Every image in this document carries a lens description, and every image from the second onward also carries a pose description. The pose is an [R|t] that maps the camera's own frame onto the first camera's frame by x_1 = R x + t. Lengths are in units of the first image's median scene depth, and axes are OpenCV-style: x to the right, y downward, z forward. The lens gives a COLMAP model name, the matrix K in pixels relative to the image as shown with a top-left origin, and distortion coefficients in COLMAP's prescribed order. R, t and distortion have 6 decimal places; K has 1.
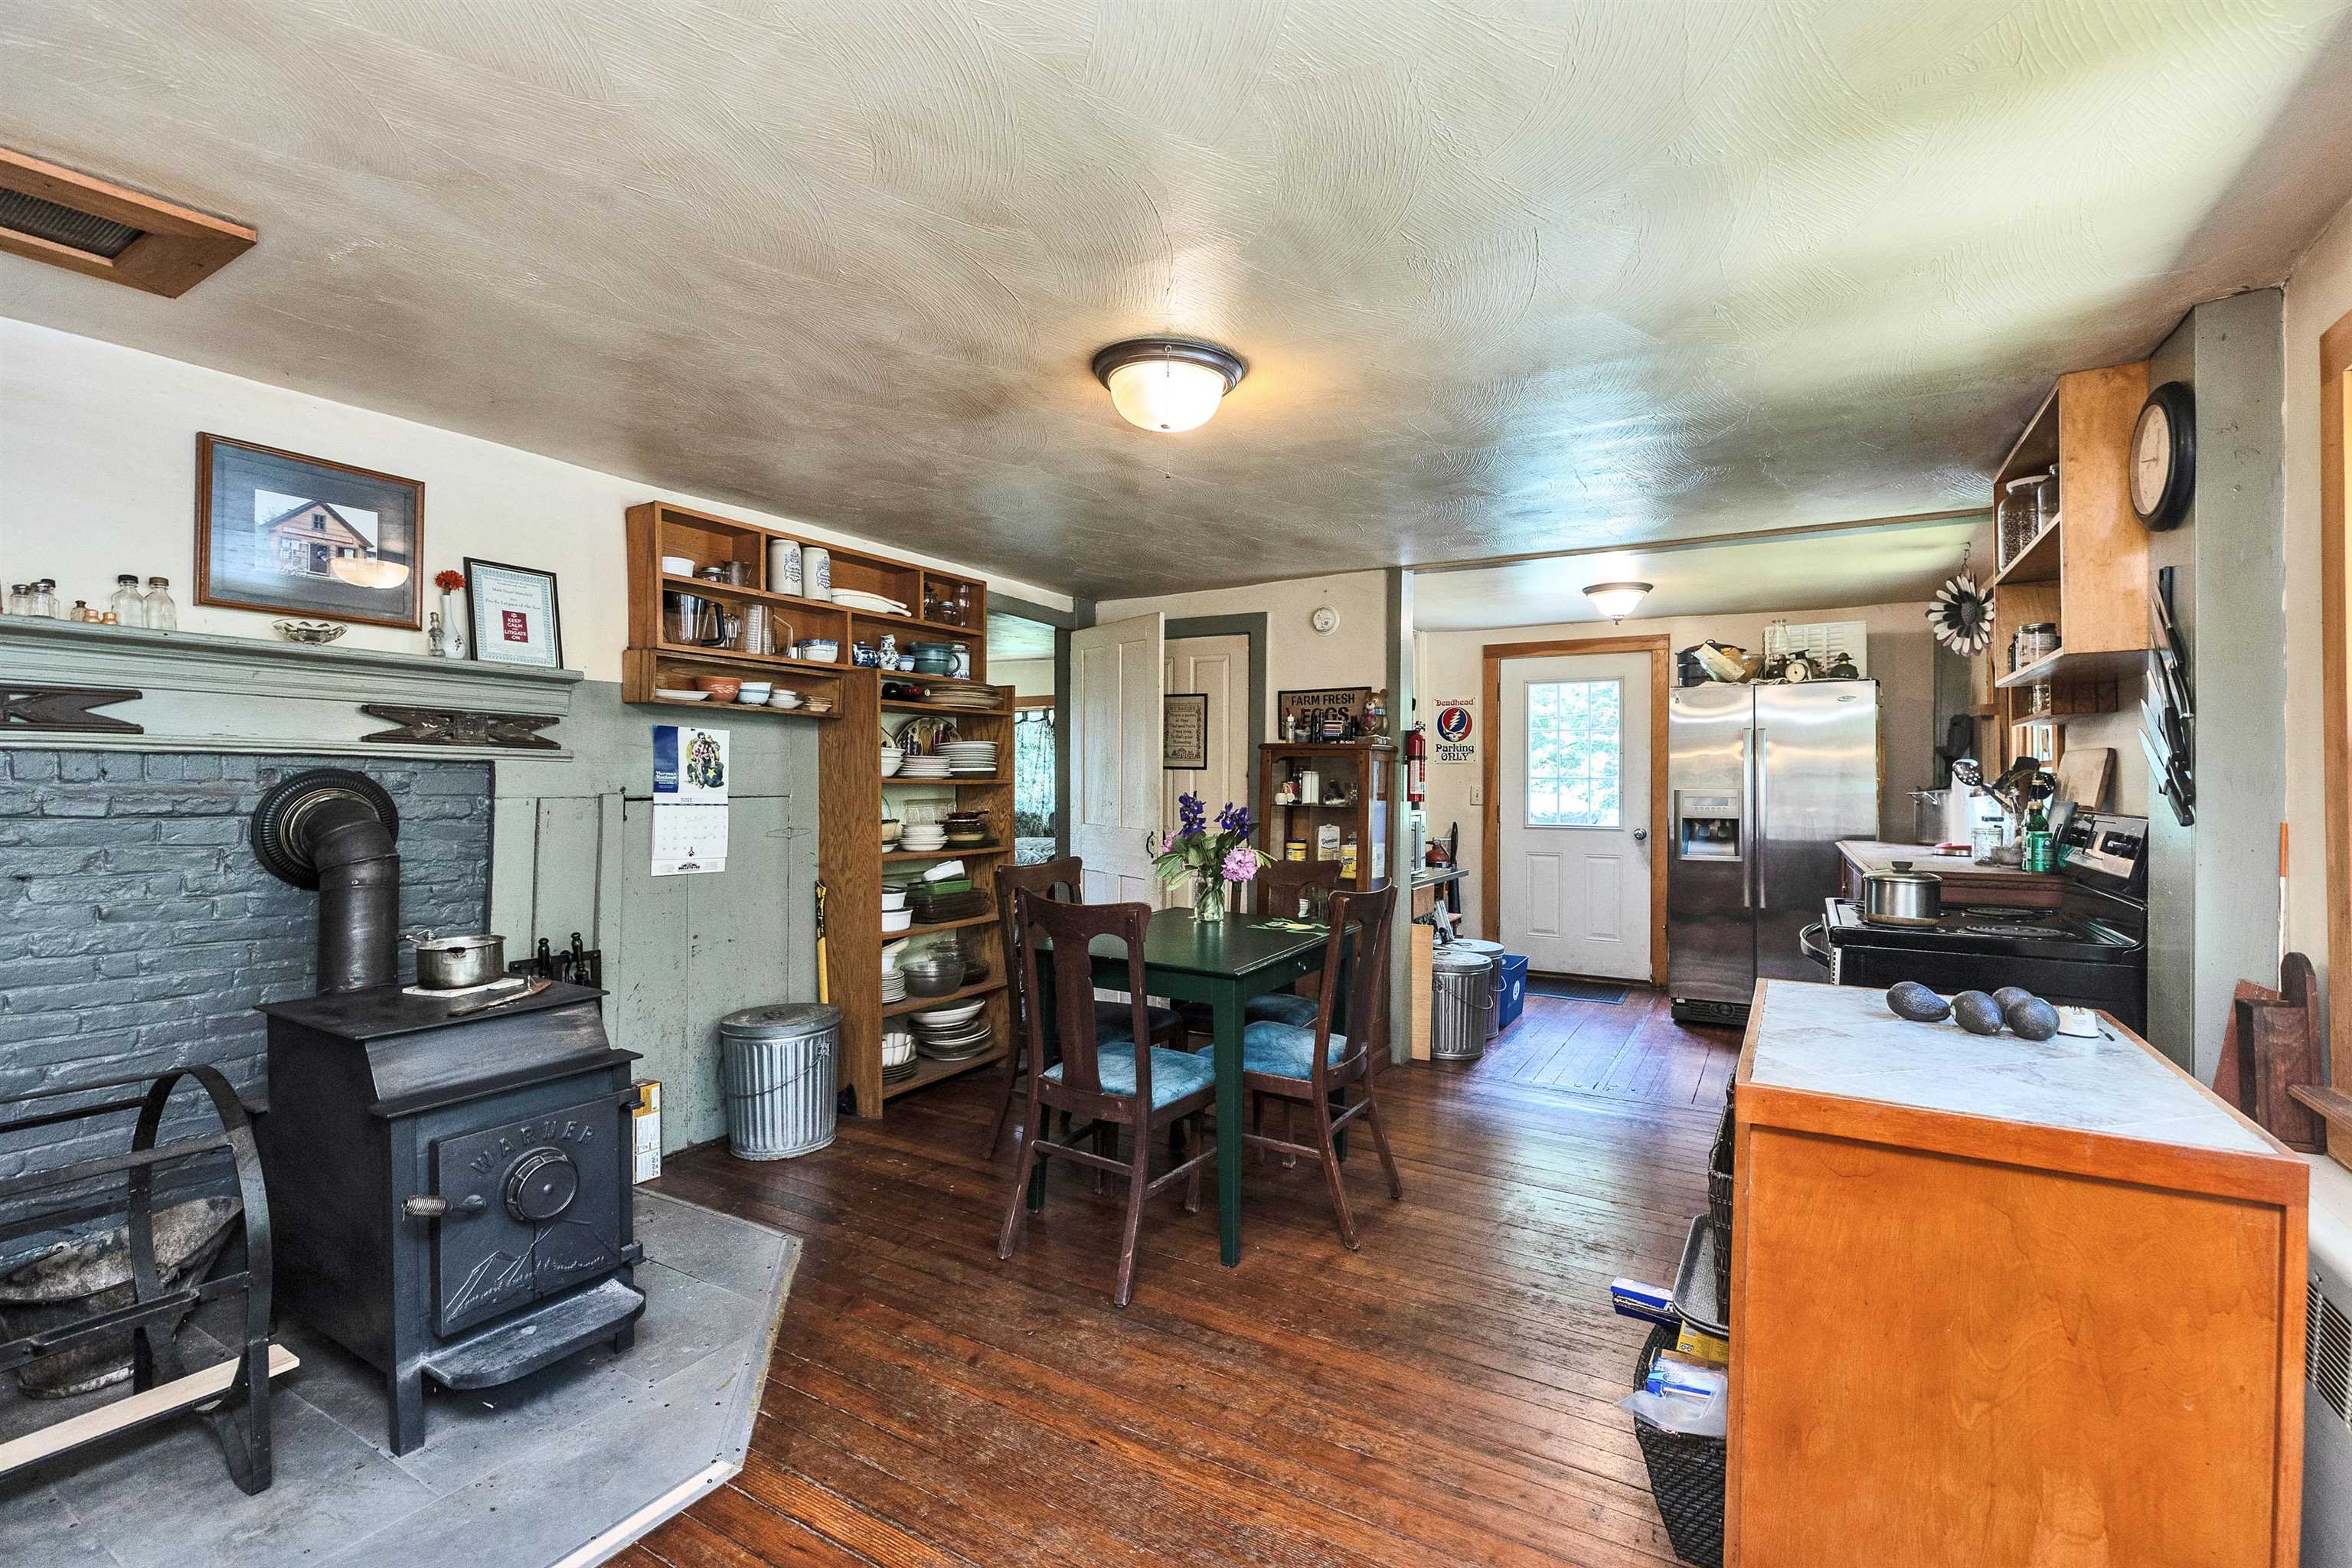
lens RADIAL K [[1061.3, 0, 1183.4], [0, 1061.3, 778.2], [0, 0, 1]] dist [0.003967, -0.001128]
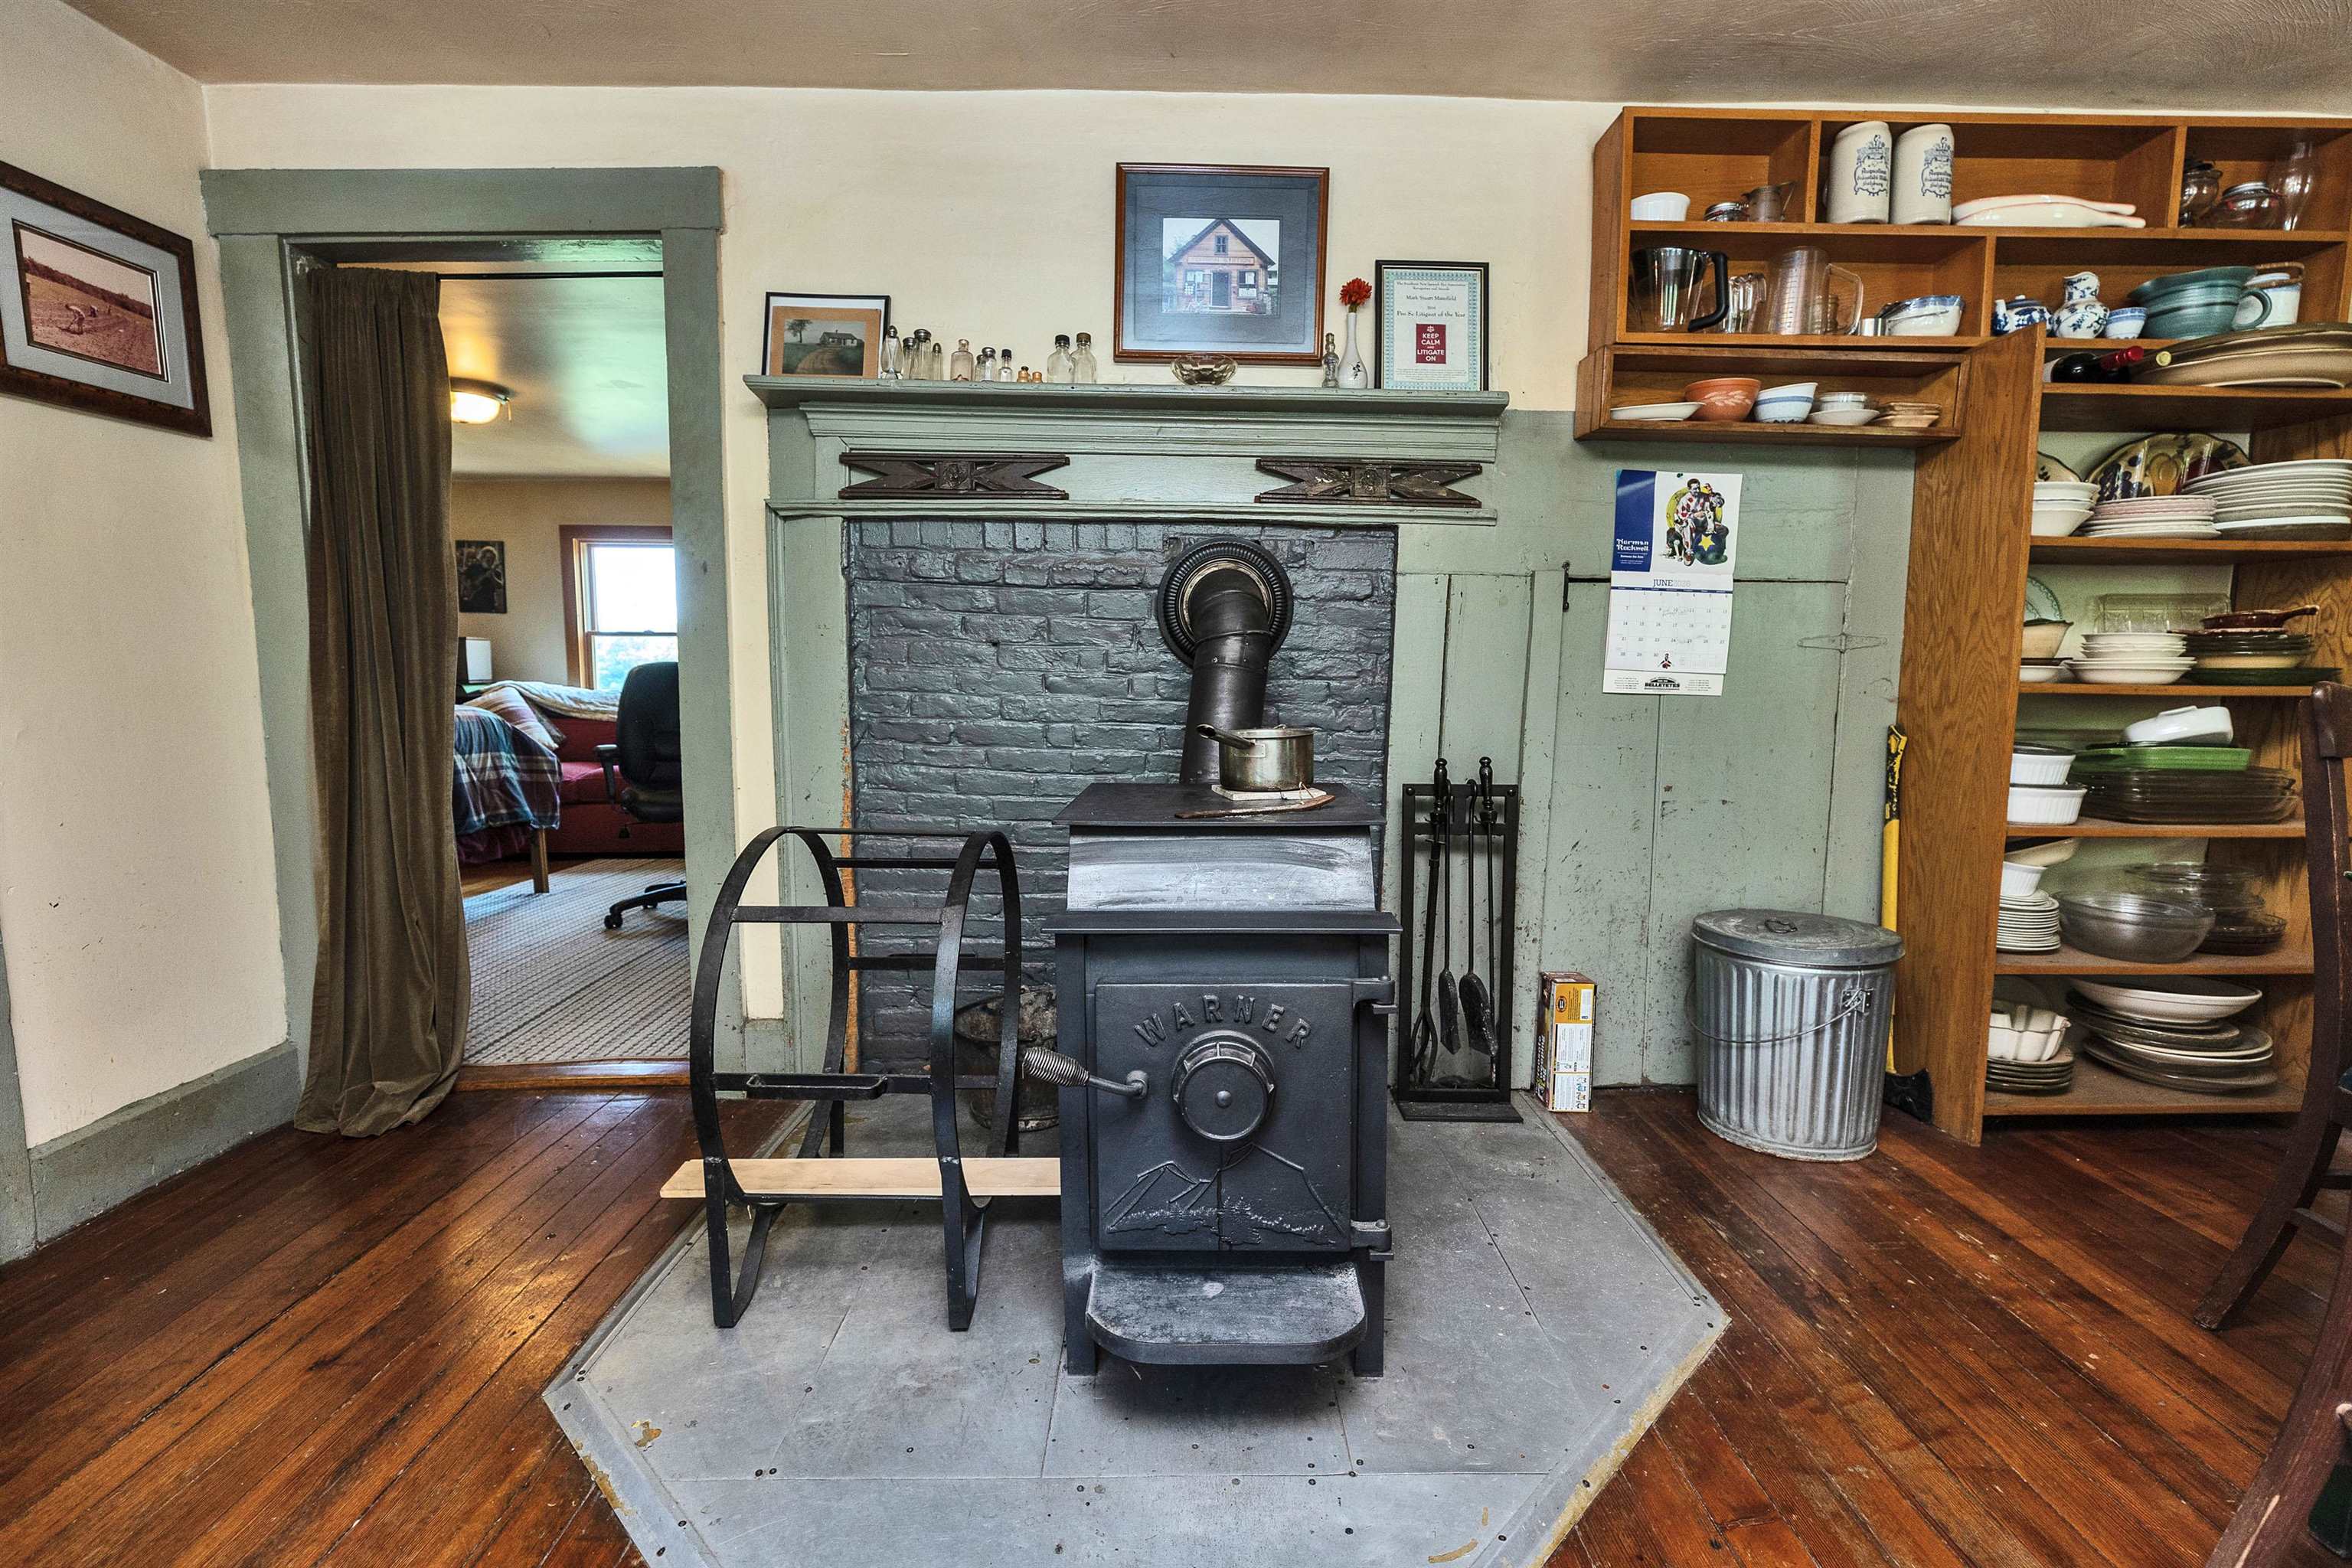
lens RADIAL K [[1061.3, 0, 1183.4], [0, 1061.3, 778.2], [0, 0, 1]] dist [0.003967, -0.001128]
pose [[0.527090, 0.091844, -0.844832, -0.051224], [-0.006751, 0.994564, 0.103910, 0.076341], [0.849783, -0.049067, 0.524844, 0.391159]]
